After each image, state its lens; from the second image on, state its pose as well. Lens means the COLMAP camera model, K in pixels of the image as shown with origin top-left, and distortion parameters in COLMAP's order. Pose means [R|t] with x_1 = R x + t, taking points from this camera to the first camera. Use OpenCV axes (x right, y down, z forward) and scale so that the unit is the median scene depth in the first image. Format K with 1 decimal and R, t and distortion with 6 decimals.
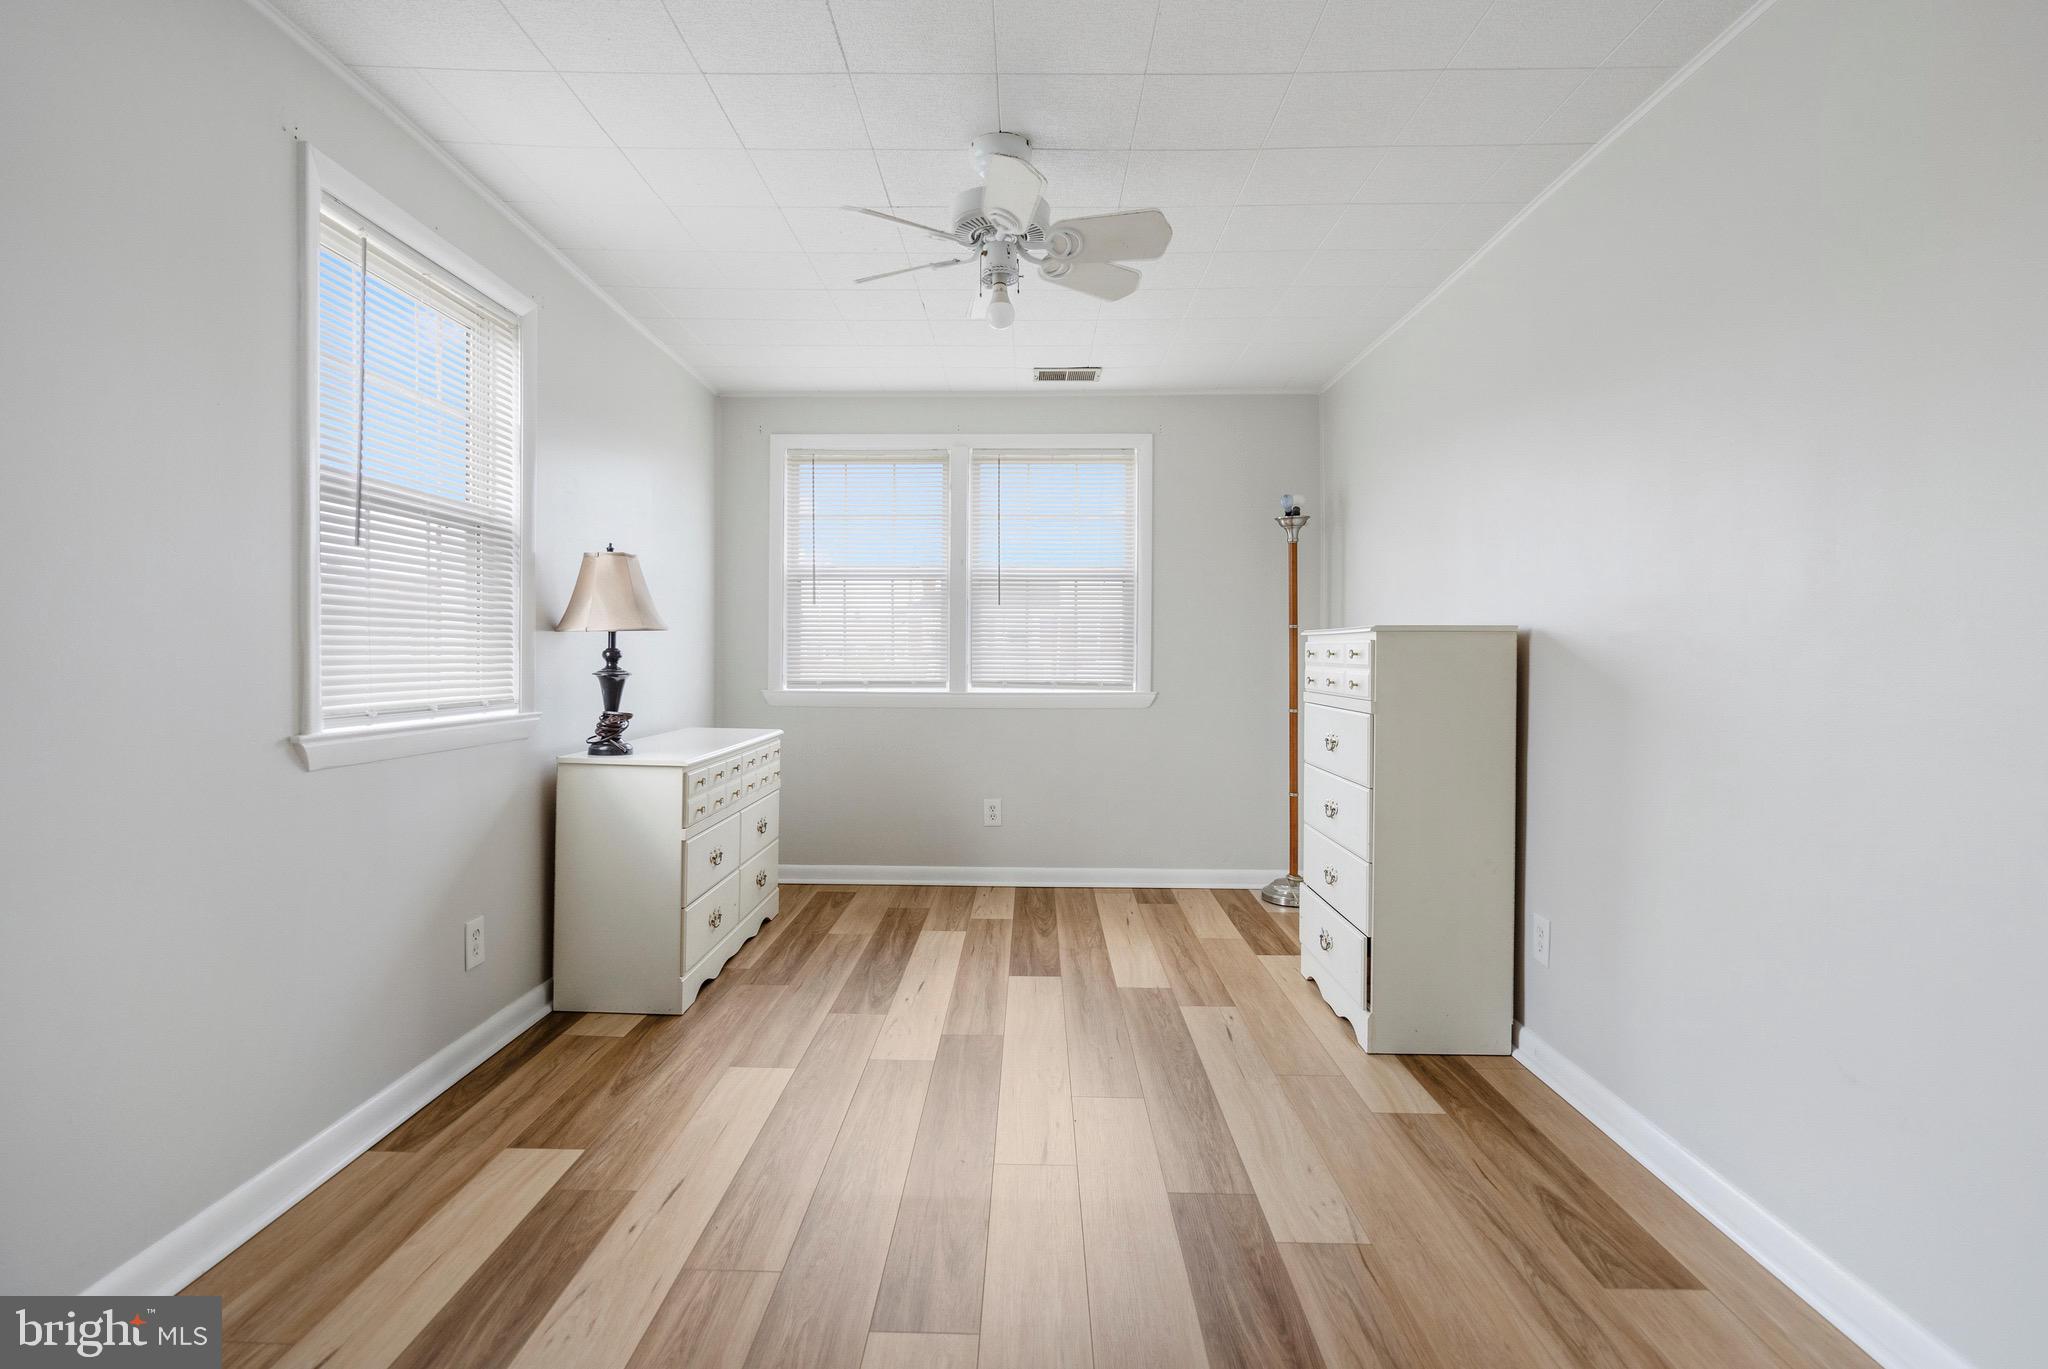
lens RADIAL K [[942.1, 0, 1018.2], [0, 942.1, 681.9], [0, 0, 1]] dist [-0.009045, 0.002602]
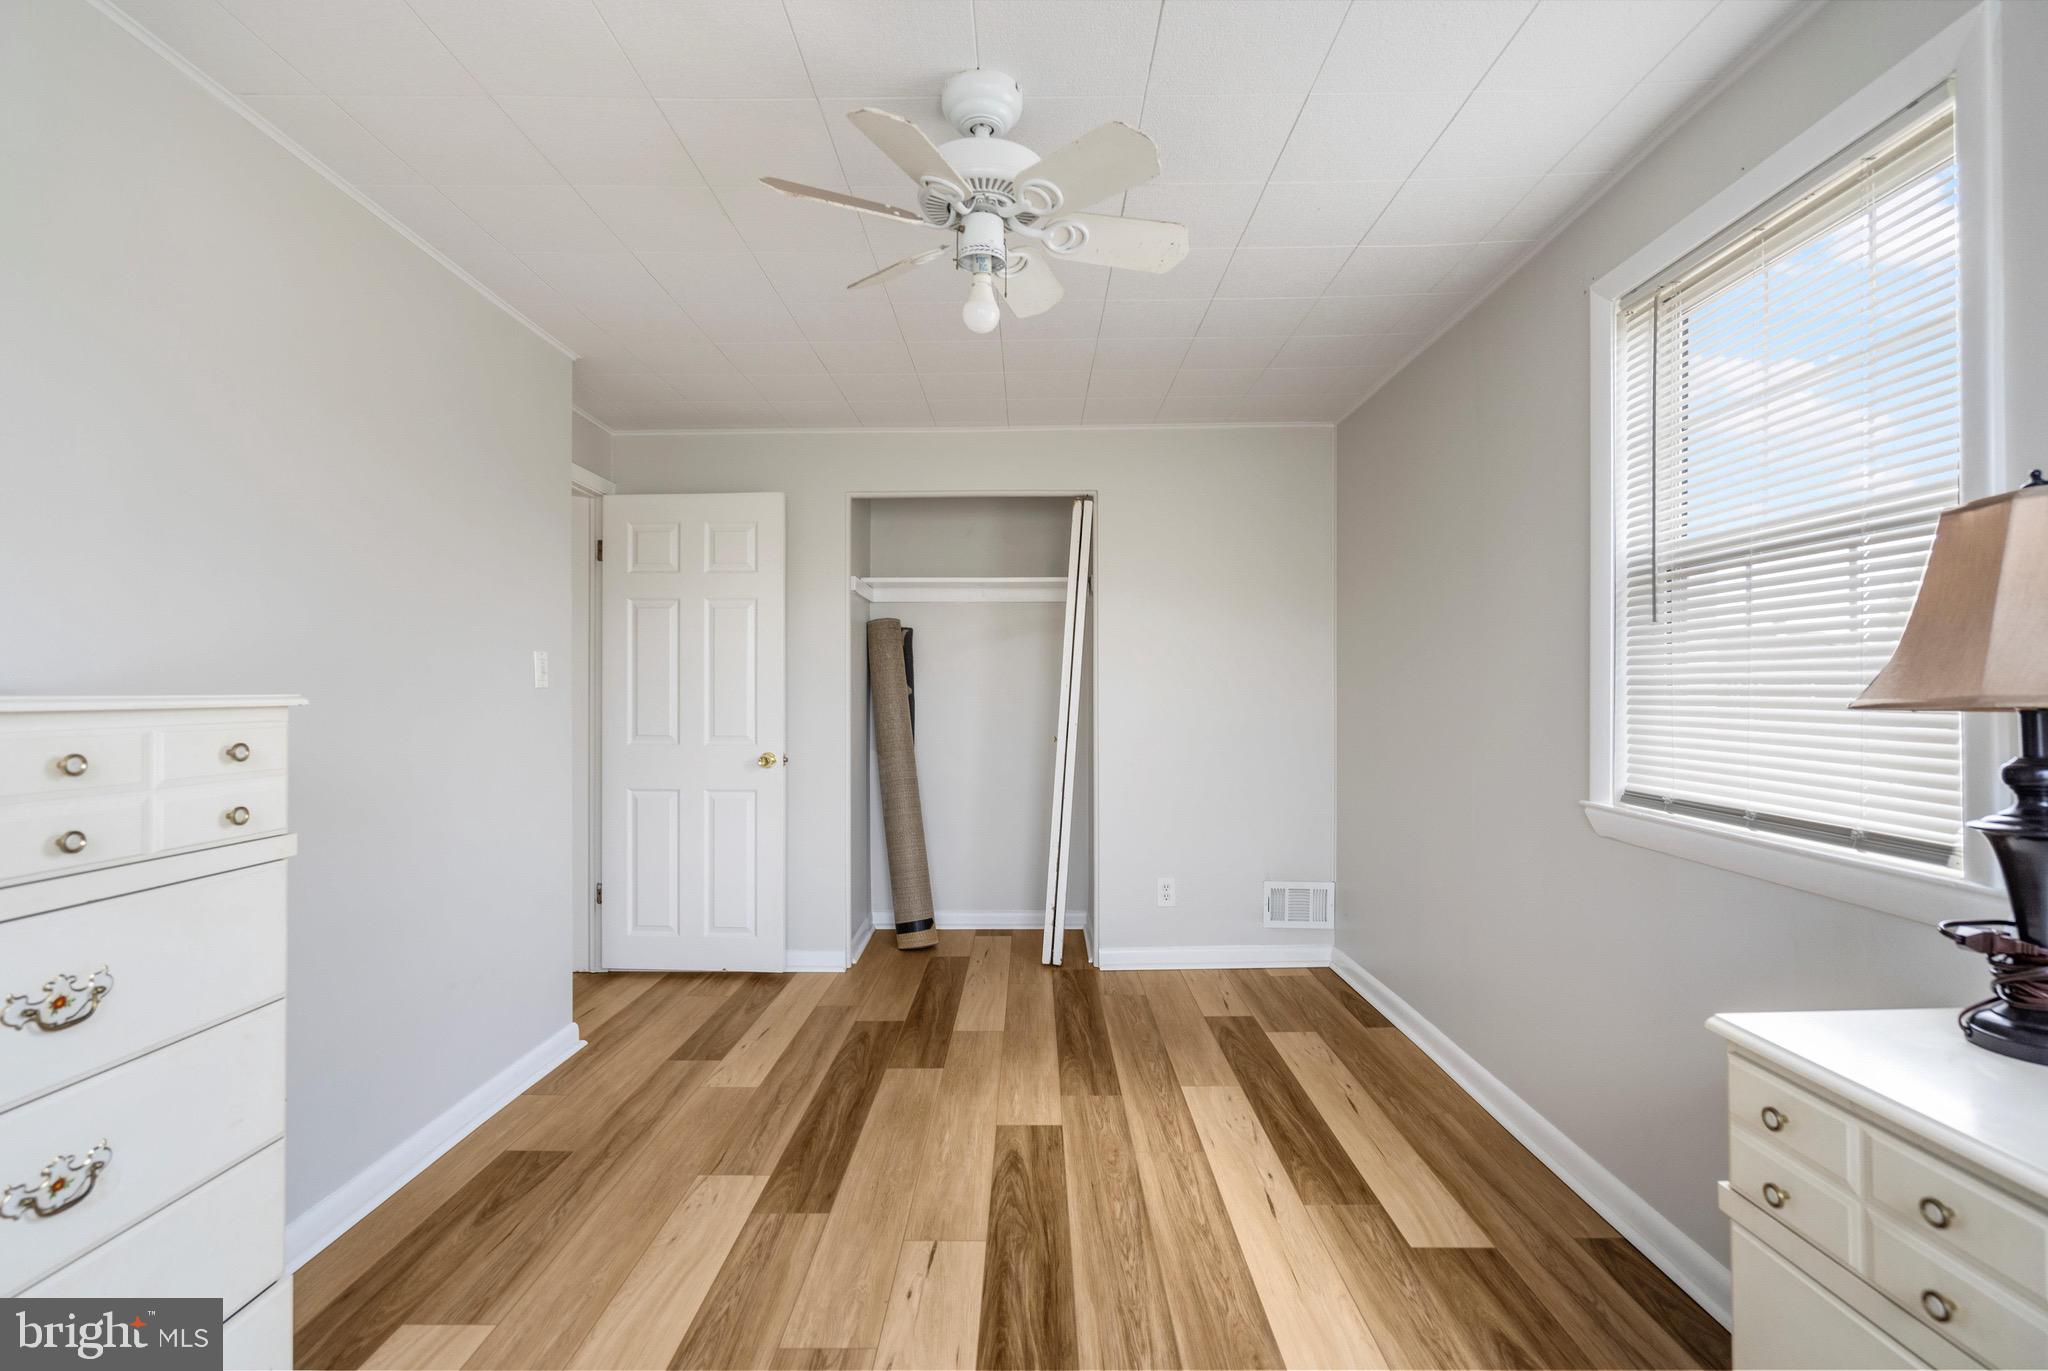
lens RADIAL K [[942.1, 0, 1044.3], [0, 942.1, 682.4], [0, 0, 1]] dist [-0.009045, 0.002602]
pose [[-0.999591, -0.006748, -0.027802, -0.056959], [-0.007406, 0.999693, 0.023639, -0.107942], [0.027634, 0.023835, -0.999334, 2.058307]]
